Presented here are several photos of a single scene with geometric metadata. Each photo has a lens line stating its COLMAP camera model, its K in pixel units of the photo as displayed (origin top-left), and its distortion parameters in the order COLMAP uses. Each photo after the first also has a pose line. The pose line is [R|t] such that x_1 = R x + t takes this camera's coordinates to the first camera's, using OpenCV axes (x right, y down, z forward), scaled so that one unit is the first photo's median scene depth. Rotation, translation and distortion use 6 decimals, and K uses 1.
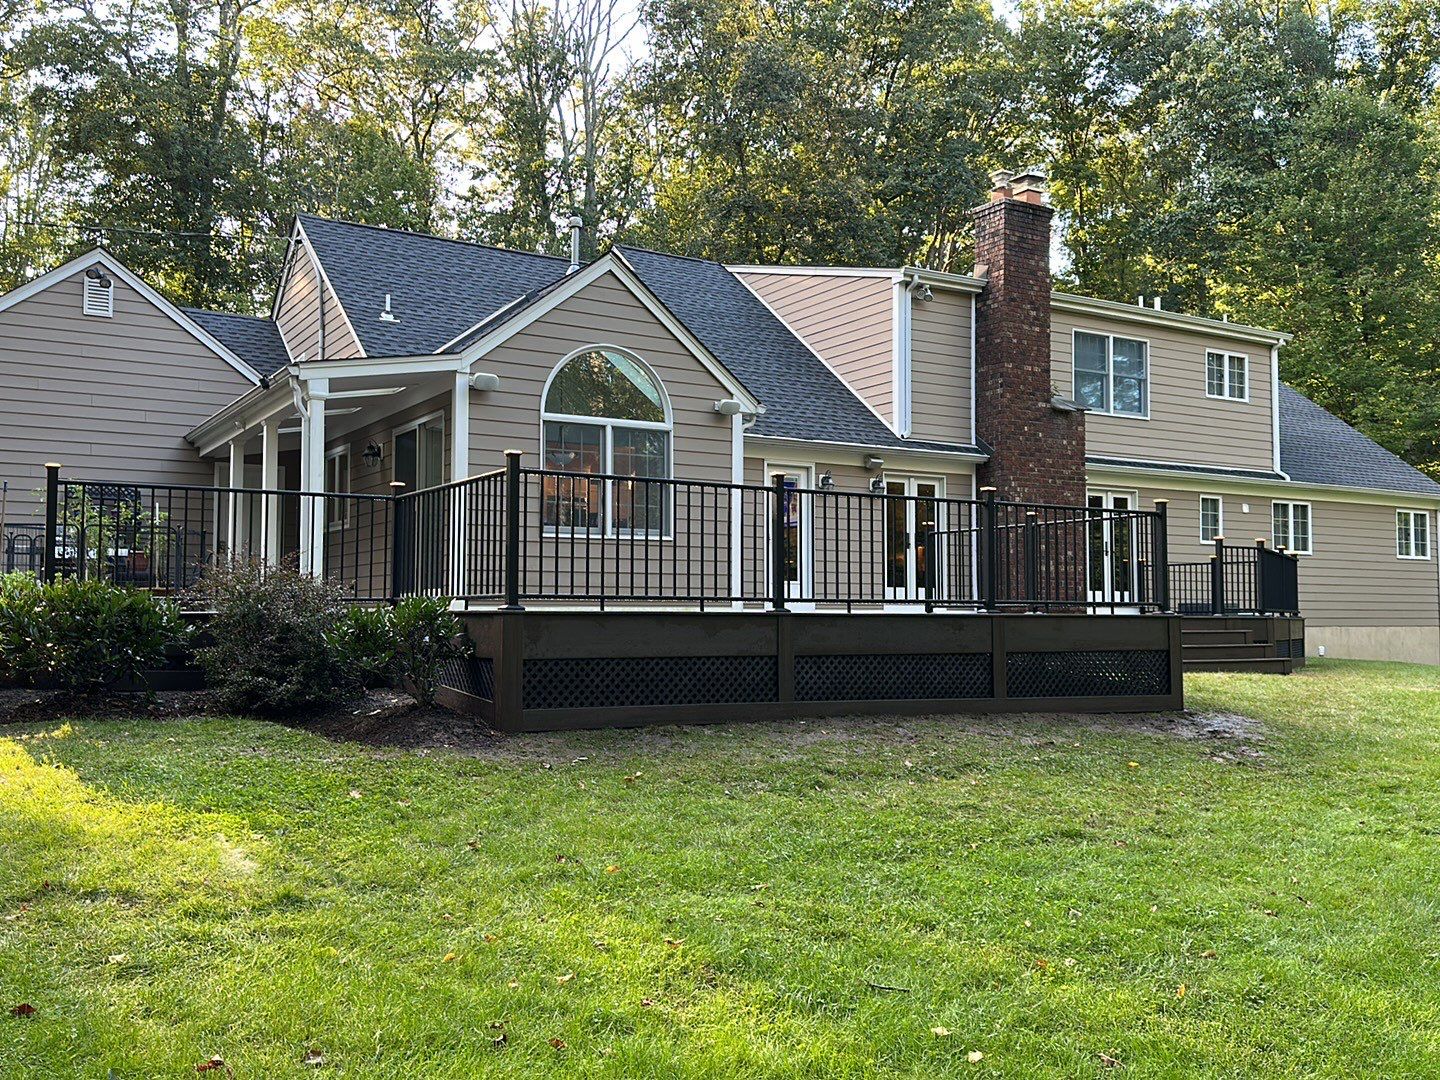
lens RADIAL K [[1277.6, 0, 720.0], [0, 1277.6, 540.0], [0, 0, 1]] dist [0.146766, -0.240828]
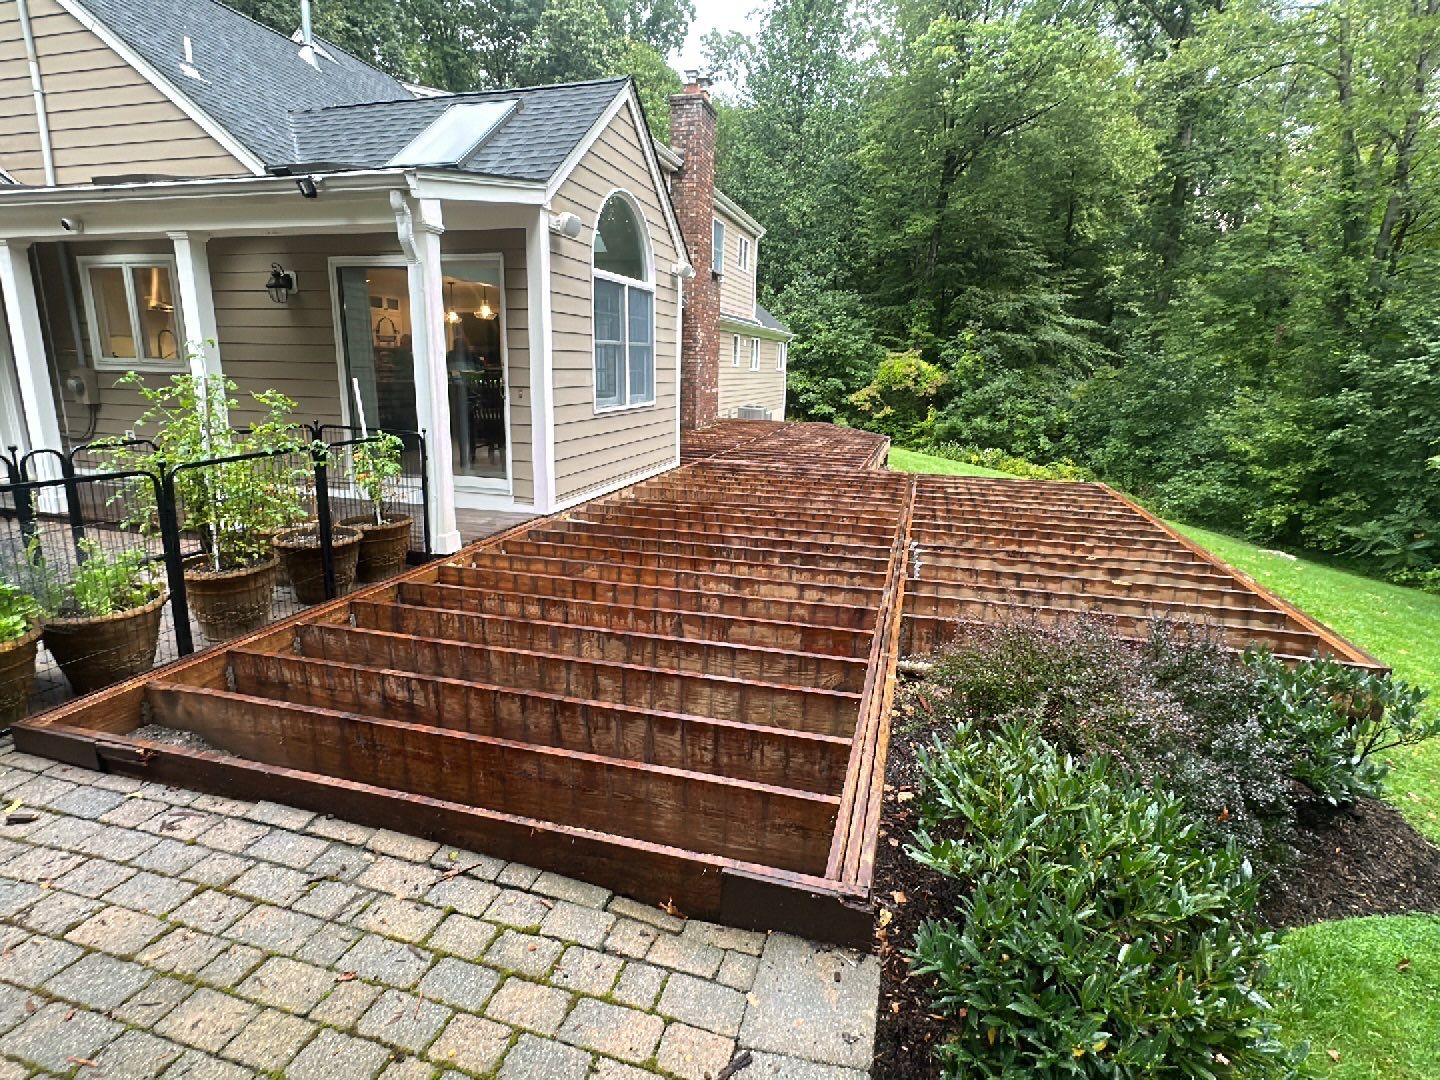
lens RADIAL K [[730.0, 0, 720.0], [0, 730.0, 540.0], [0, 0, 1]] dist [-0.002918, 0.000429]
pose [[0.733122, -0.144080, 0.664660, -0.296506], [-0.062606, 0.958855, 0.276909, -0.043809], [-0.677209, -0.244620, 0.693938, 0.377441]]
